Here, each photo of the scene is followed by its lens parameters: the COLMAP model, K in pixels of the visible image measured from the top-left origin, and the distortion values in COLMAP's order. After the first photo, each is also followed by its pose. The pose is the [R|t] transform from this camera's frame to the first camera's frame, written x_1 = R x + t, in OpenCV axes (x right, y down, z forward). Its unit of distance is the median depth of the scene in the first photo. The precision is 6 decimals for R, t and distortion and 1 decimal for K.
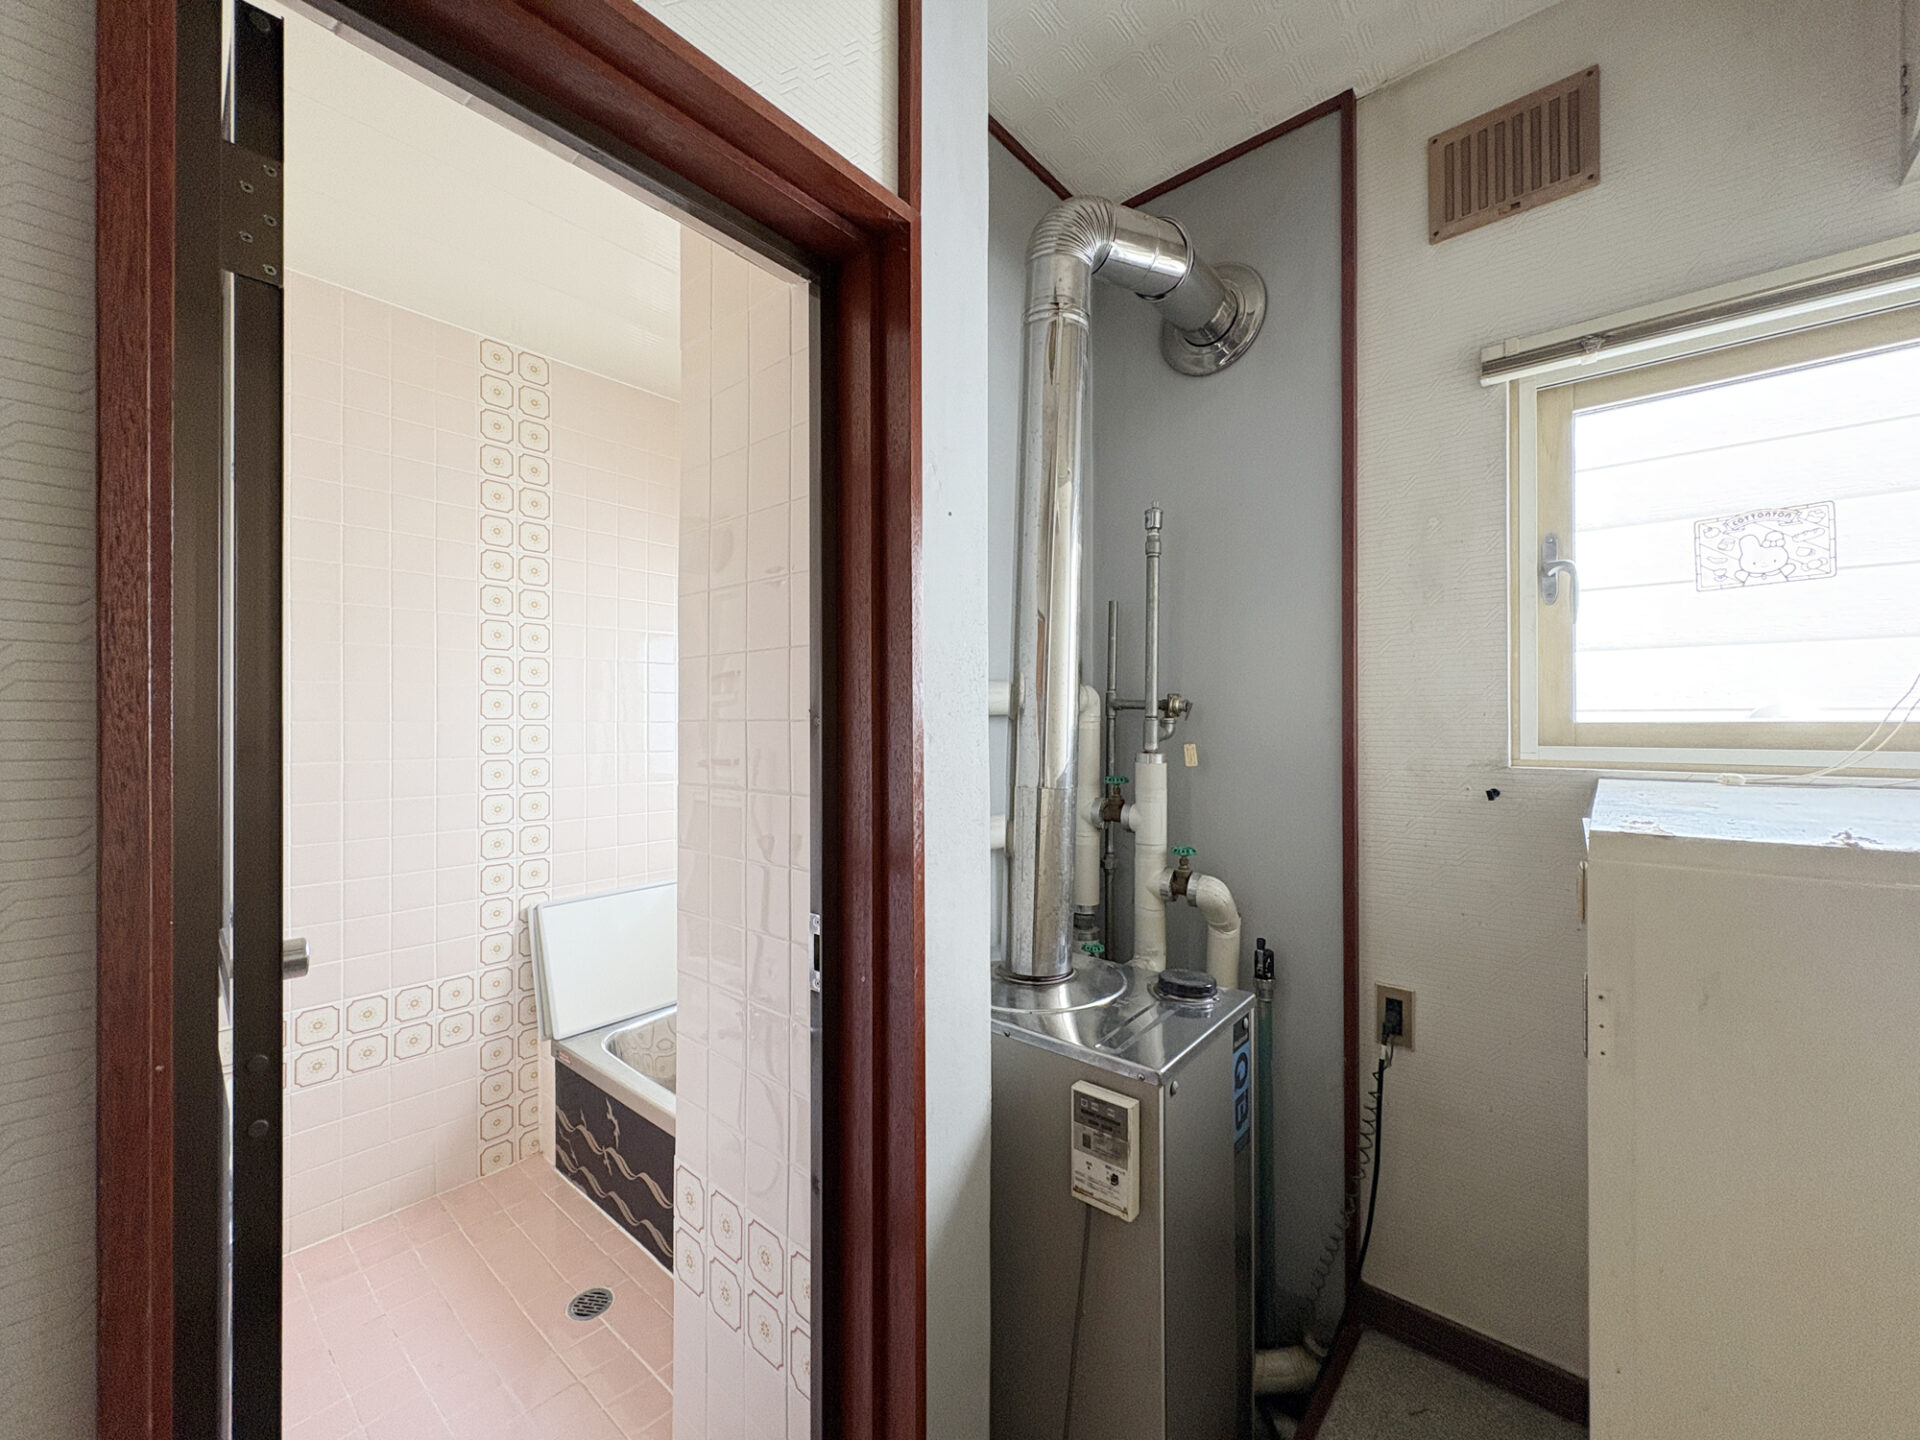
lens RADIAL K [[762.2, 0, 955.2], [0, 762.2, 728.6], [0, 0, 1]] dist [-0.003702, -0.001383]
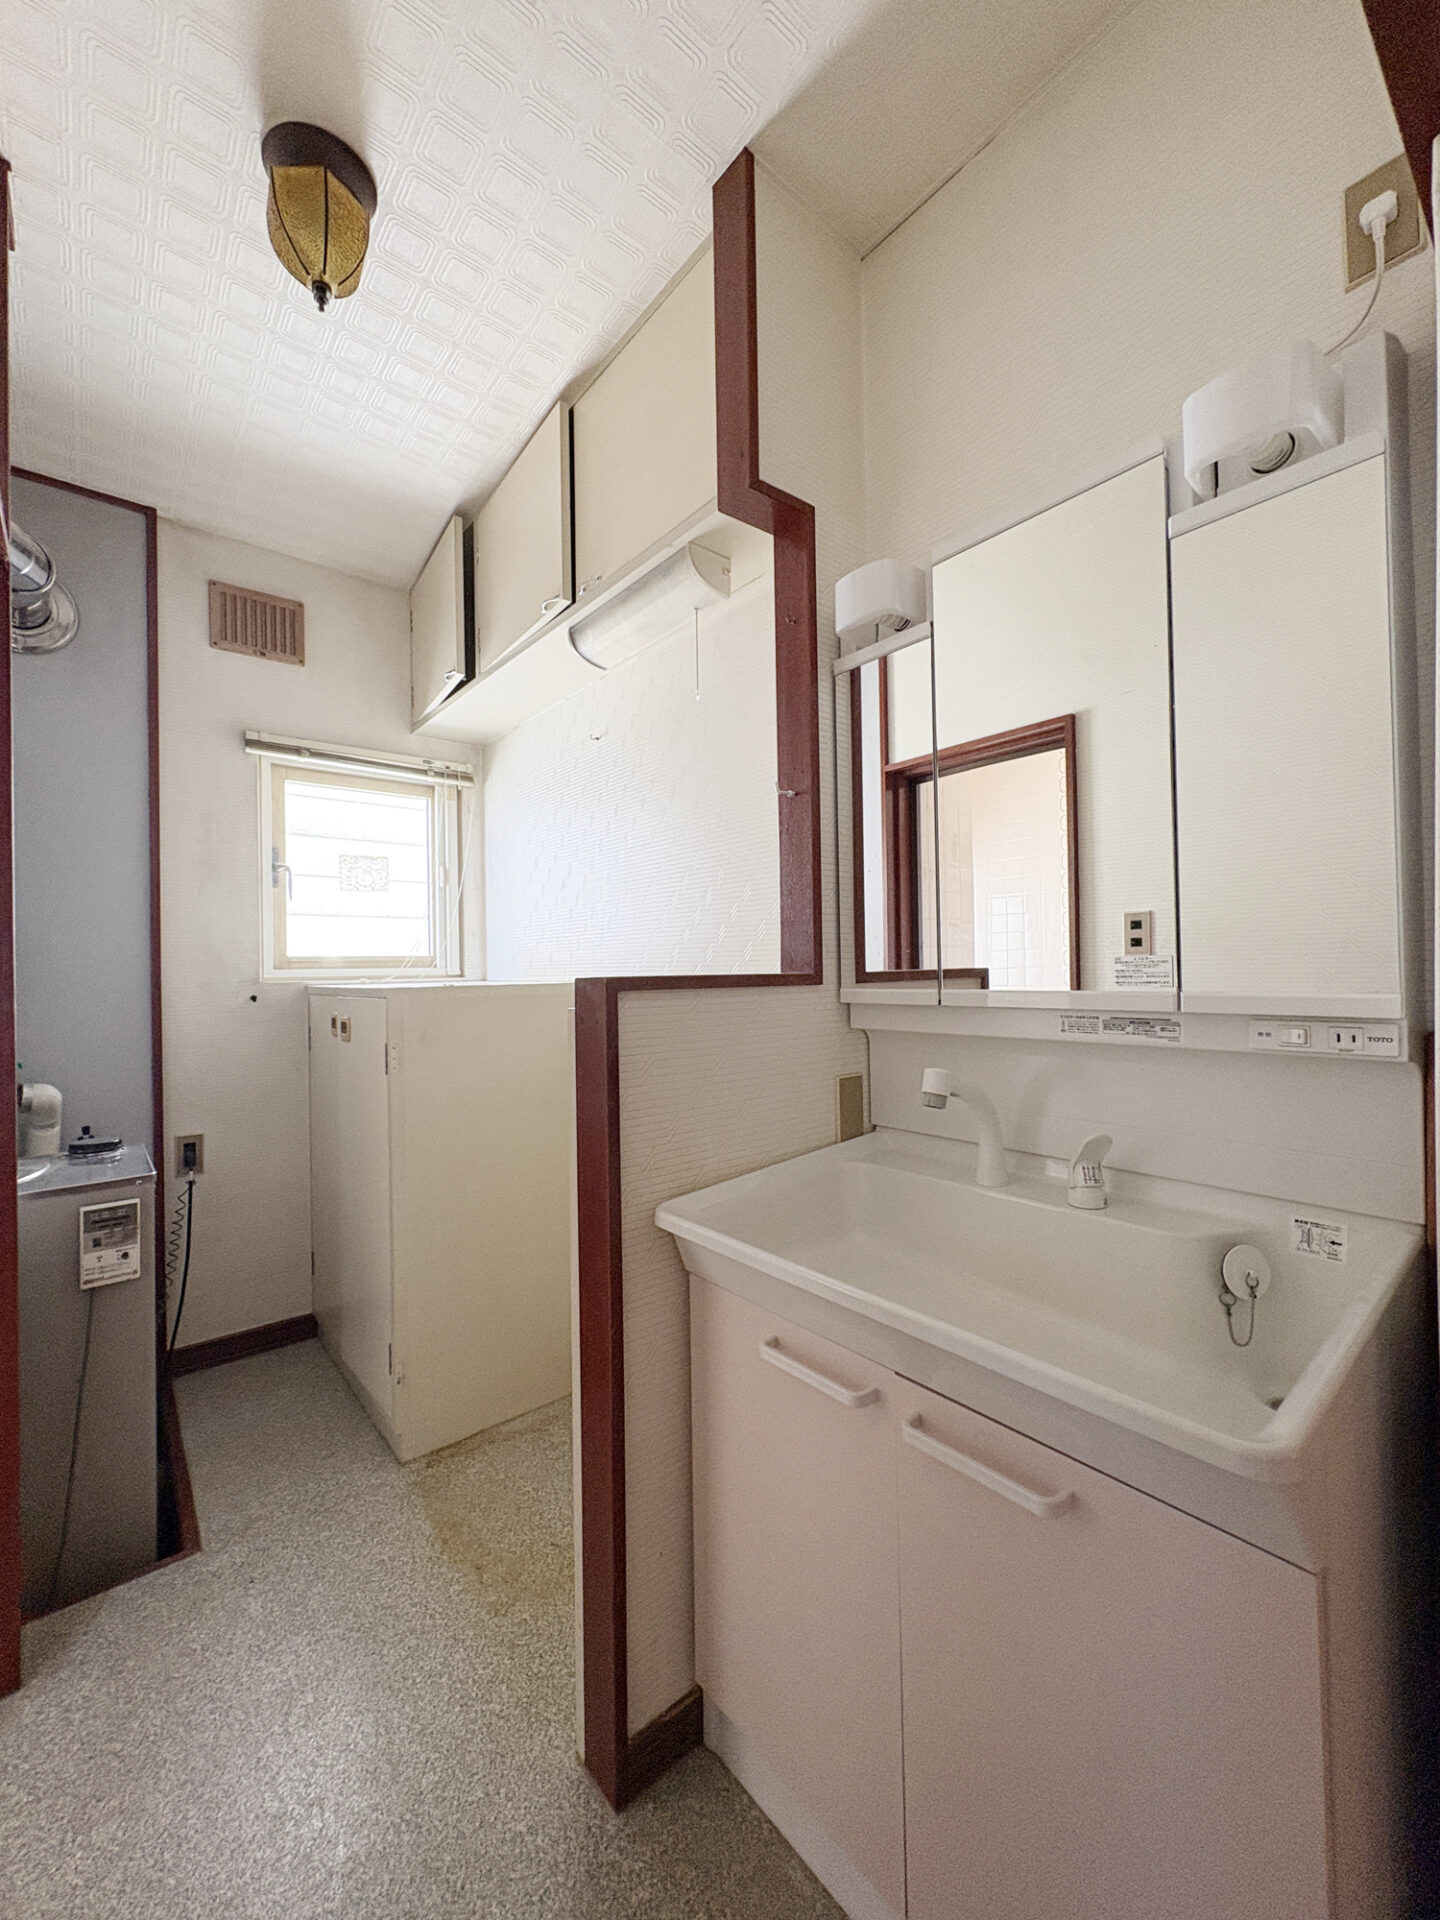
lens RADIAL K [[762.2, 0, 709.3], [0, 762.2, 957.7], [0, 0, 1]] dist [-0.003702, -0.001383]
pose [[0.181671, 0.011047, 0.983297, -0.748708], [0.016388, 0.999764, -0.014260, 0.036895], [-0.983223, 0.018705, 0.181447, -0.286253]]
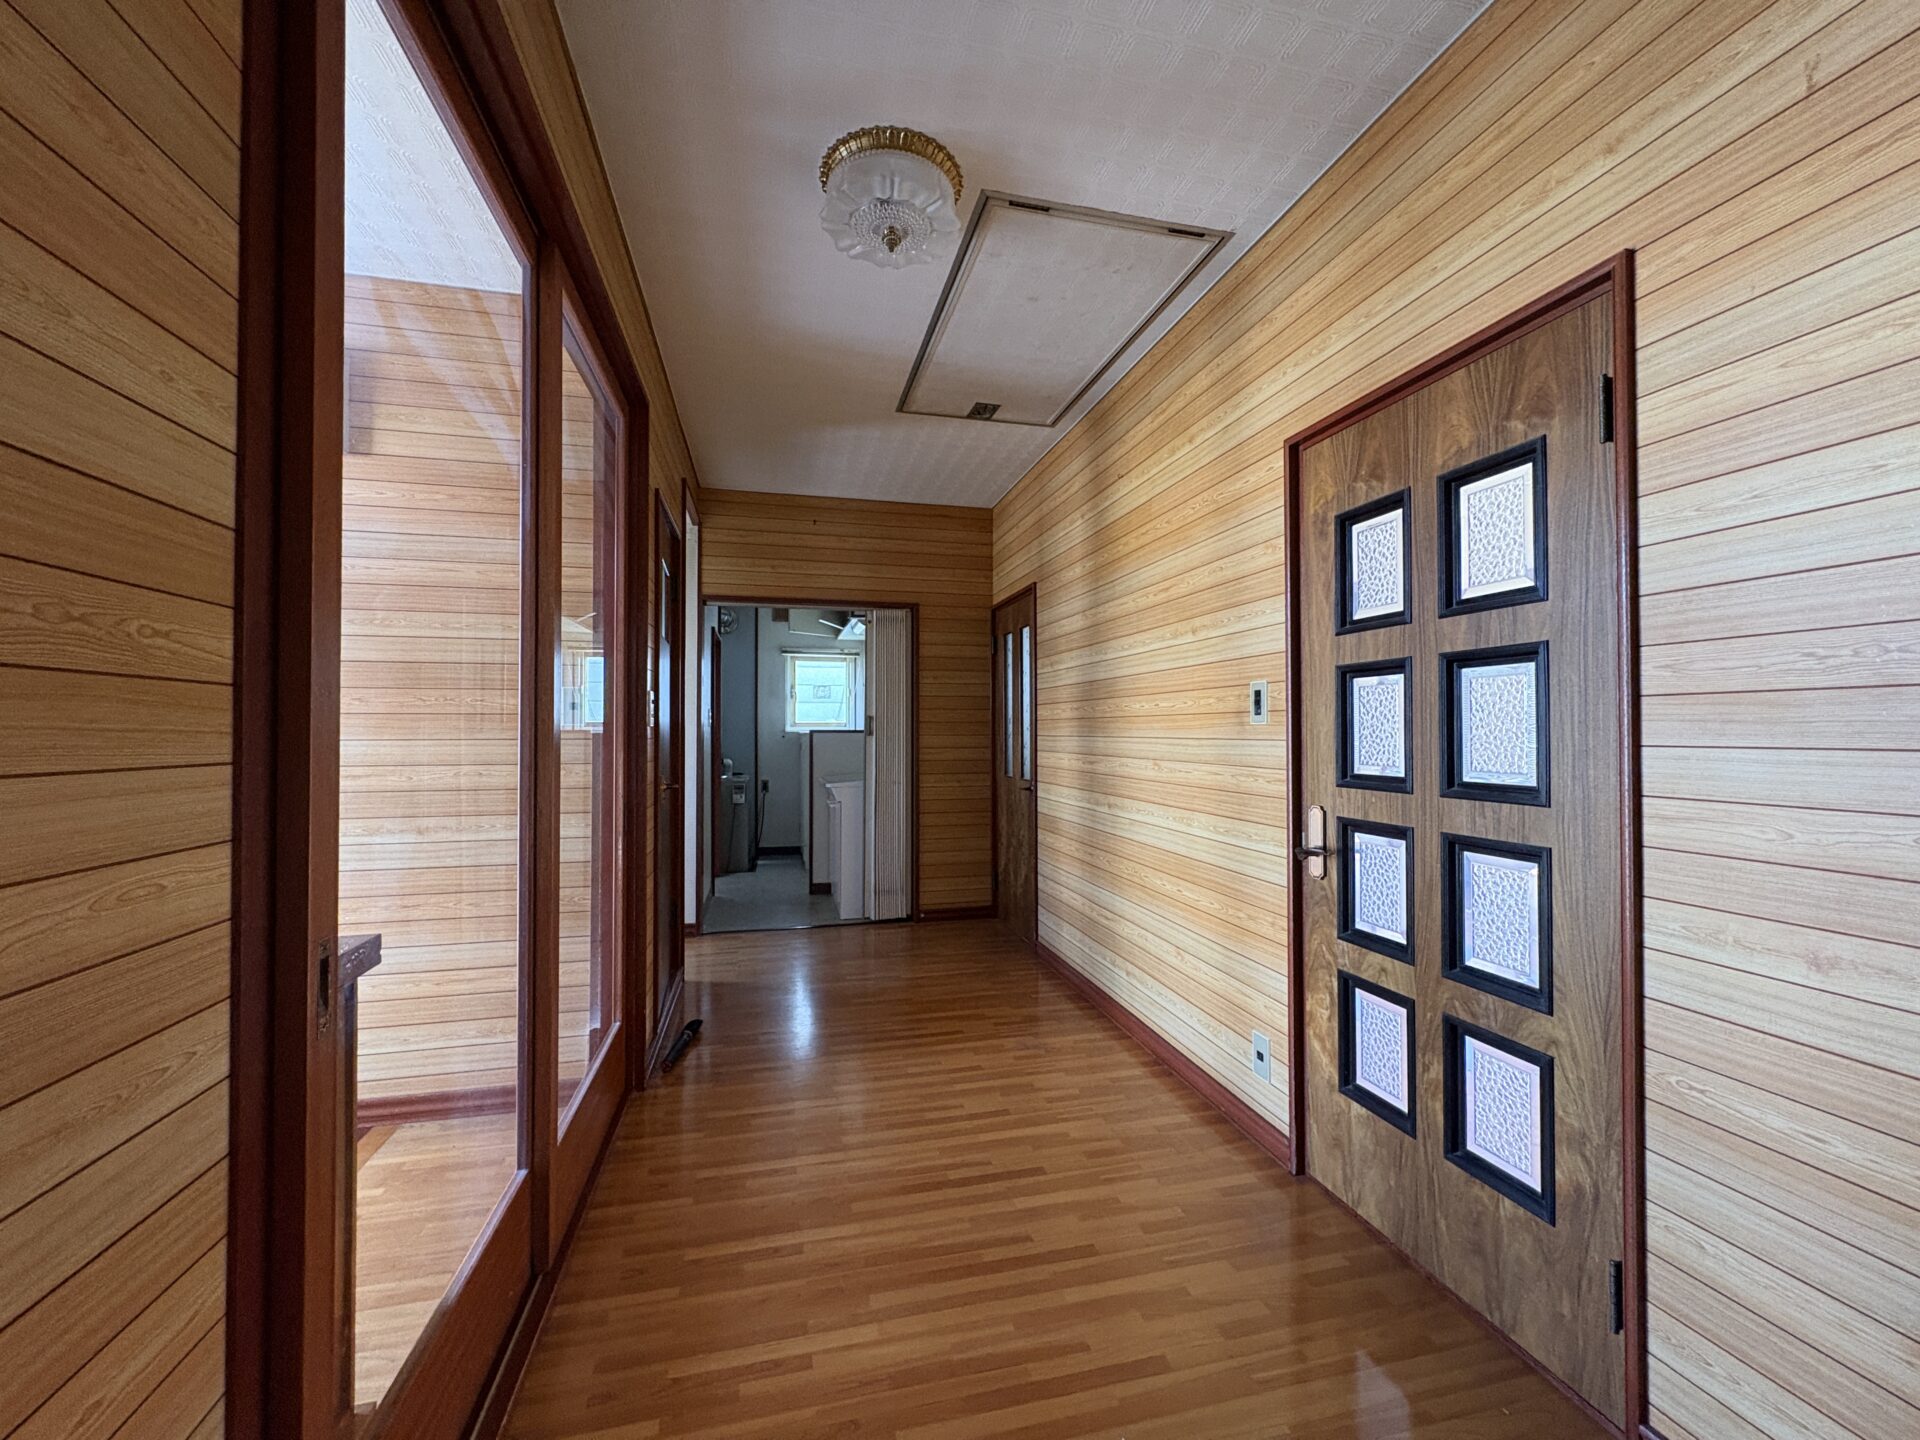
lens RADIAL K [[762.2, 0, 958.5], [0, 762.2, 721.9], [0, 0, 1]] dist [-0.003702, -0.001383]
pose [[0.587360, 0.003119, 0.809319, -2.672781], [0.003692, 0.999972, -0.006533, 0.027028], [-0.809317, 0.006825, 0.587332, -2.879994]]
